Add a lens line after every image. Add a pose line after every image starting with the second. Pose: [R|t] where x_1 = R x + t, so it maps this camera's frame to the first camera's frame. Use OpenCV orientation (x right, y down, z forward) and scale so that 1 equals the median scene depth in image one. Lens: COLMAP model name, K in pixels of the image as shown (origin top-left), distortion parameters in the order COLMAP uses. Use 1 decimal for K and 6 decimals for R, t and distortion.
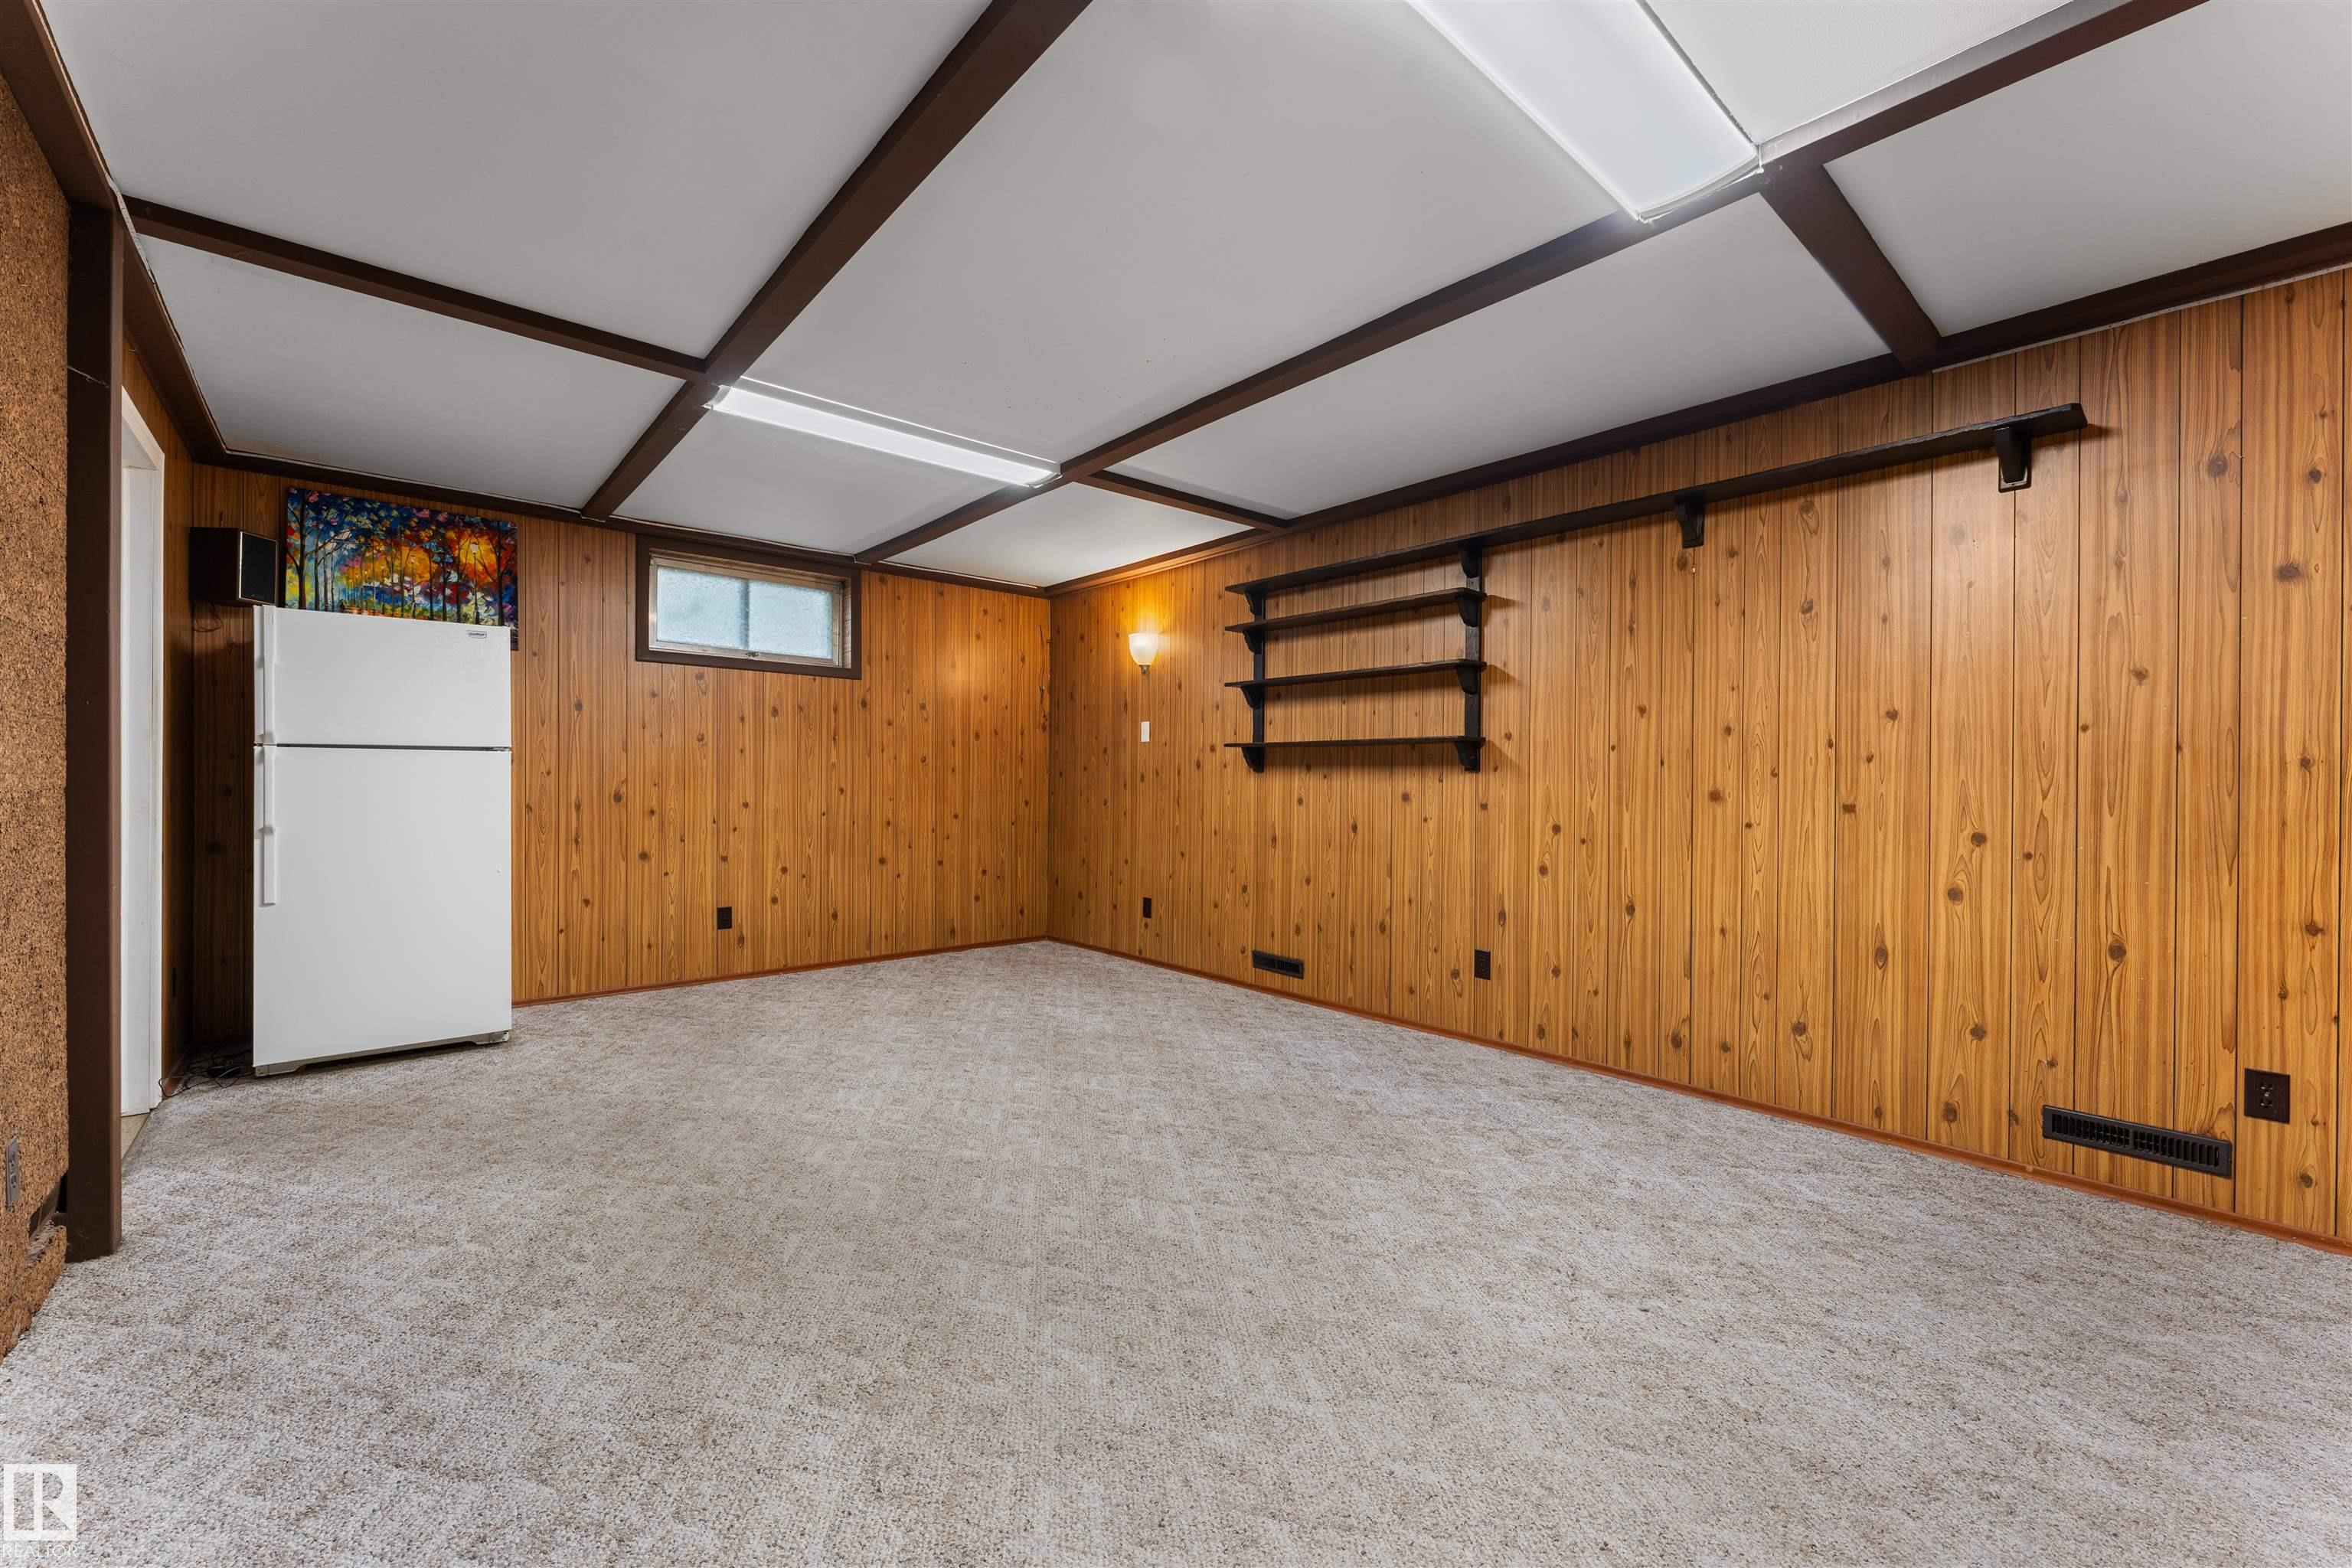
lens RADIAL K [[933.5, 0, 1176.0], [0, 933.5, 784.0], [0, 0, 1]] dist [-0.001363, -0.000490]
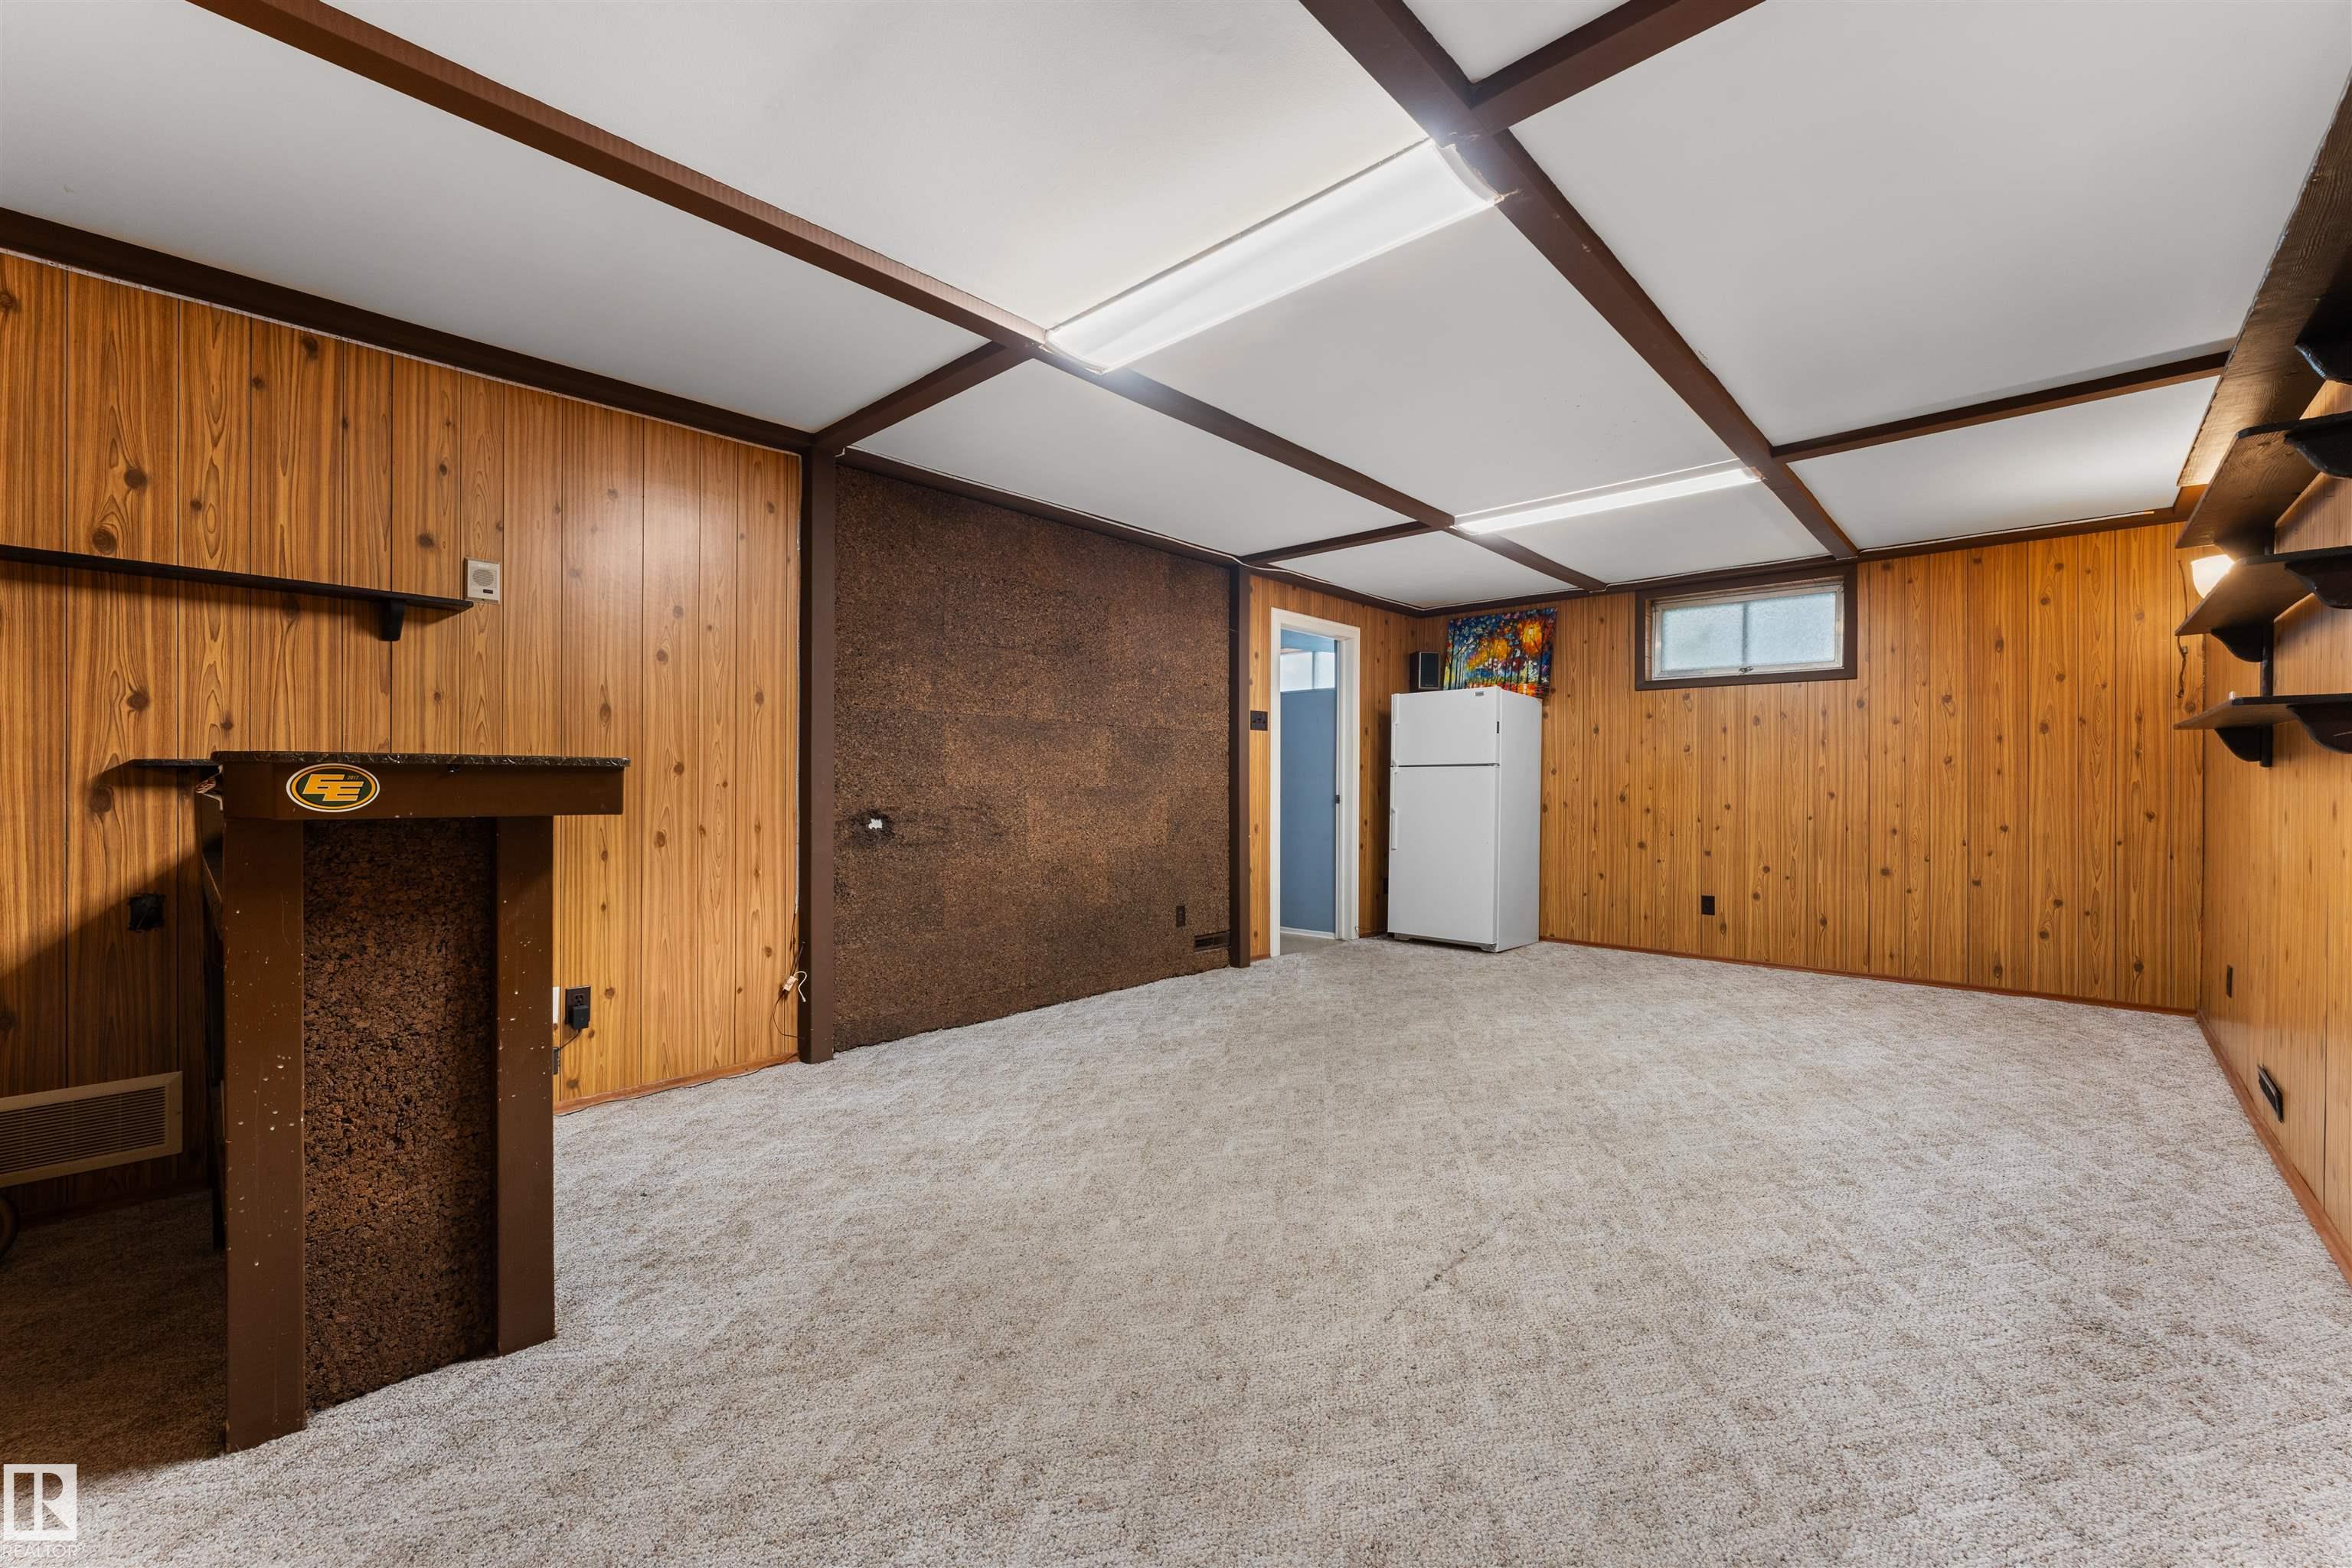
lens RADIAL K [[933.5, 0, 1176.0], [0, 933.5, 784.0], [0, 0, 1]] dist [-0.001363, -0.000490]
pose [[0.100357, -0.004429, -0.994942, 0.735214], [-0.004962, 0.999975, -0.004951, 0.004981], [0.994939, 0.005434, 0.100333, 0.293605]]
